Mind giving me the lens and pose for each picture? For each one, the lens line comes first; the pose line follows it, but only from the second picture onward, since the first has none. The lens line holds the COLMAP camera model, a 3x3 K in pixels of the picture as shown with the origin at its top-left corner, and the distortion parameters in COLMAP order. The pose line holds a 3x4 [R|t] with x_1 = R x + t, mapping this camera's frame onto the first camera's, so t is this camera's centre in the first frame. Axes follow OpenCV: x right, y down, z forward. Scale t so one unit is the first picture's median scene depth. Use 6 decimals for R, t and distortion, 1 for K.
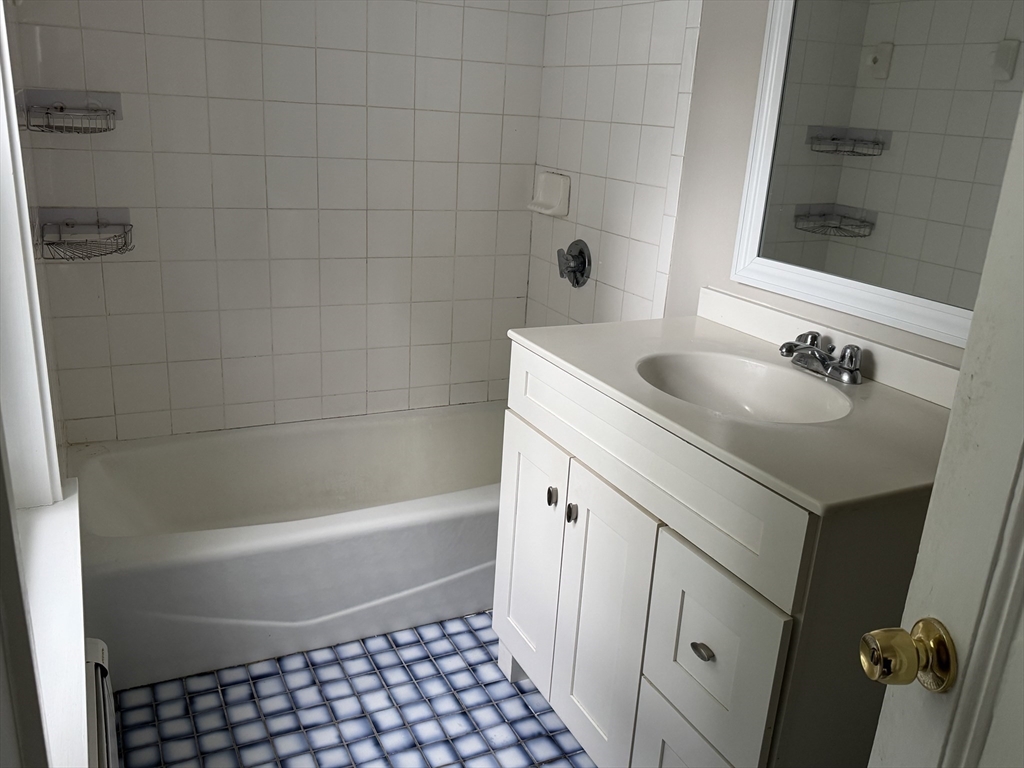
lens RADIAL K [[861.6, 0, 510.5], [0, 861.6, 390.7], [0, 0, 1]] dist [0.041051, -0.022283]
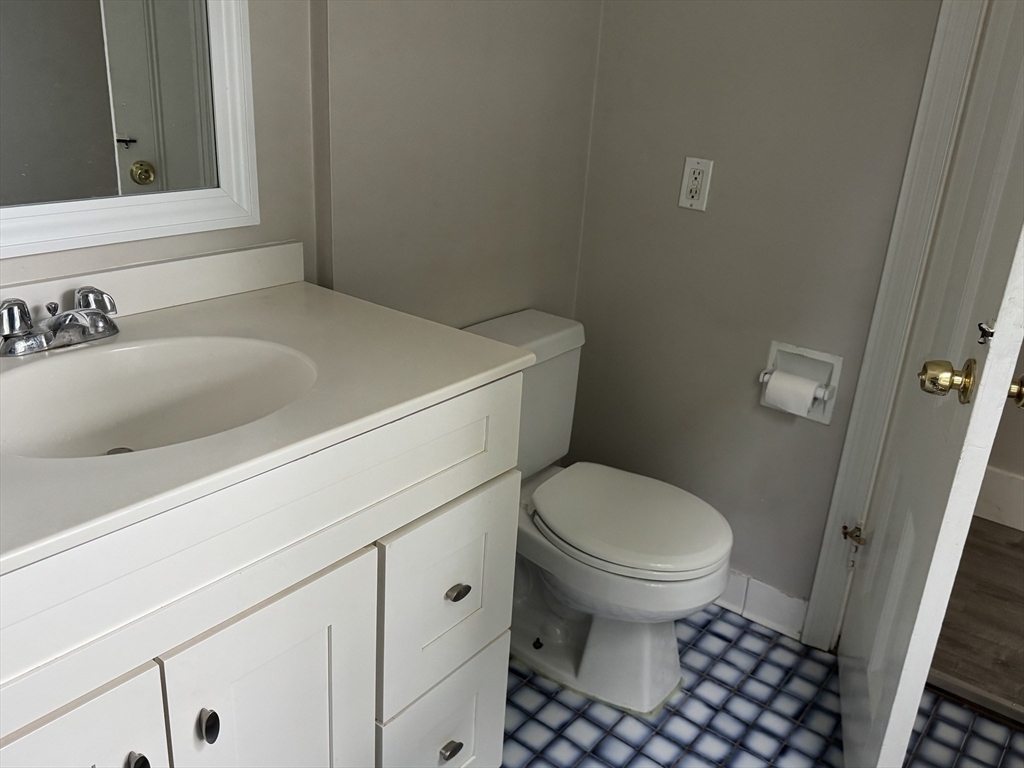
lens RADIAL K [[861.6, 0, 513.2], [0, 861.6, 377.0], [0, 0, 1]] dist [0.041051, -0.022283]
pose [[-0.407605, -0.404388, 0.818736, -0.362417], [0.215087, 0.828855, 0.516466, -0.276896], [-0.887466, 0.386613, -0.250866, 0.850659]]
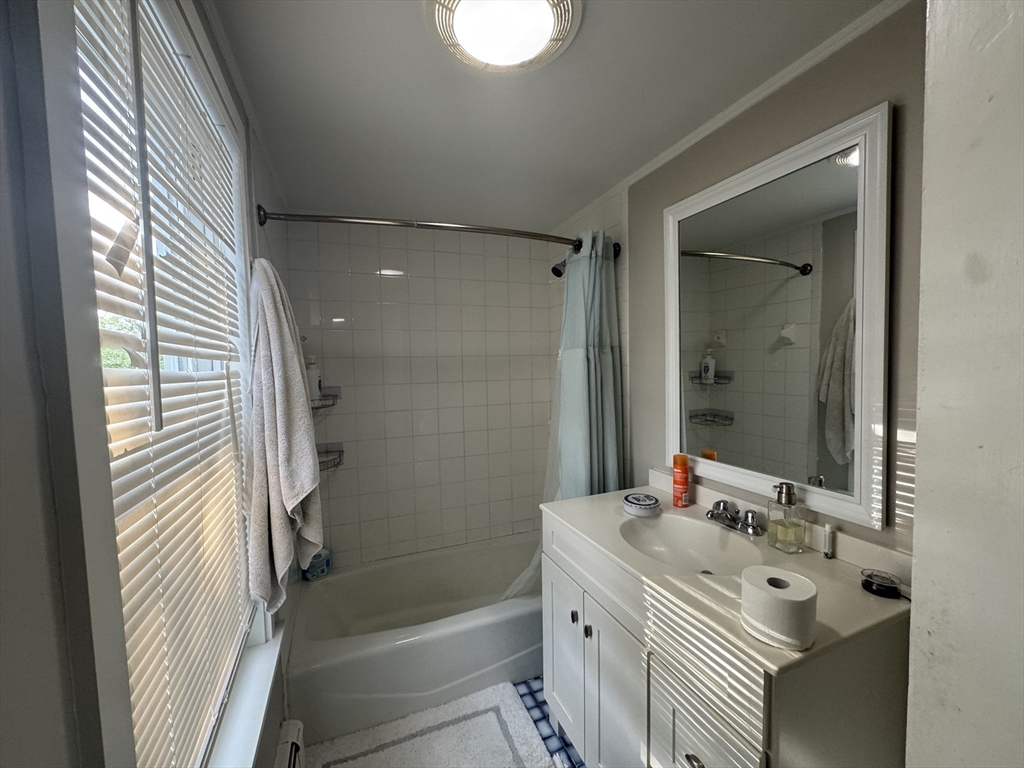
lens RADIAL K [[409.5, 0, 511.9], [0, 409.5, 381.0], [0, 0, 1]] dist [-0.002390, -0.000032]
pose [[0.994738, -0.071864, -0.073018, 0.019964], [0.049300, 0.960540, -0.273738, -0.093256], [0.089808, 0.268698, 0.959029, 0.150290]]
